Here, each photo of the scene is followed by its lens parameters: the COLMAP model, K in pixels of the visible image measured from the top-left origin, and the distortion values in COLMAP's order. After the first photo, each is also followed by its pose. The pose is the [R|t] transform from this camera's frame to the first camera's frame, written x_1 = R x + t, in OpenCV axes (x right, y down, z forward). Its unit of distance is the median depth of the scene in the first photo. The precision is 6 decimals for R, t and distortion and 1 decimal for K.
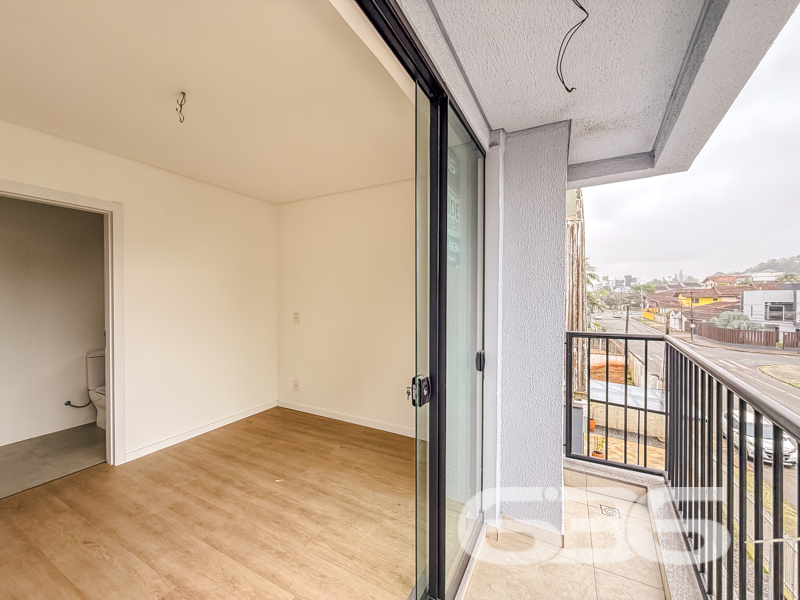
lens RADIAL K [[318.7, 0, 401.4], [0, 318.7, 299.1], [0, 0, 1]] dist [0.000160, -0.000126]
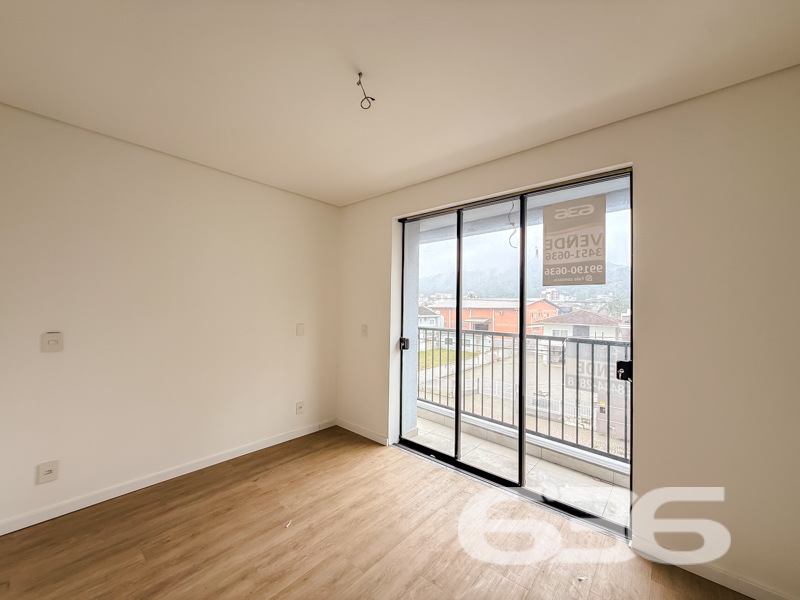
lens RADIAL K [[318.7, 0, 396.2], [0, 318.7, 302.6], [0, 0, 1]] dist [0.000160, -0.000126]
pose [[0.234173, 0.014882, 0.972081, -0.996831], [-0.003515, 0.999889, -0.014461, 0.002677], [-0.972189, -0.000030, 0.234200, 0.467804]]
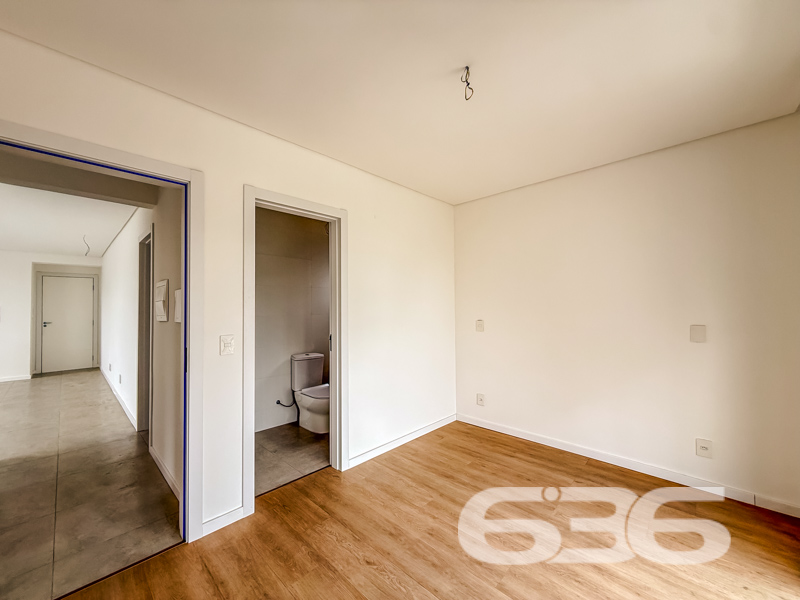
lens RADIAL K [[318.7, 0, 399.4], [0, 318.7, 299.1], [0, 0, 1]] dist [0.000160, -0.000126]
pose [[0.960730, -0.017496, -0.276934, -0.419188], [0.007989, 0.999341, -0.035422, 0.021102], [0.277371, 0.031819, 0.960236, 0.073586]]
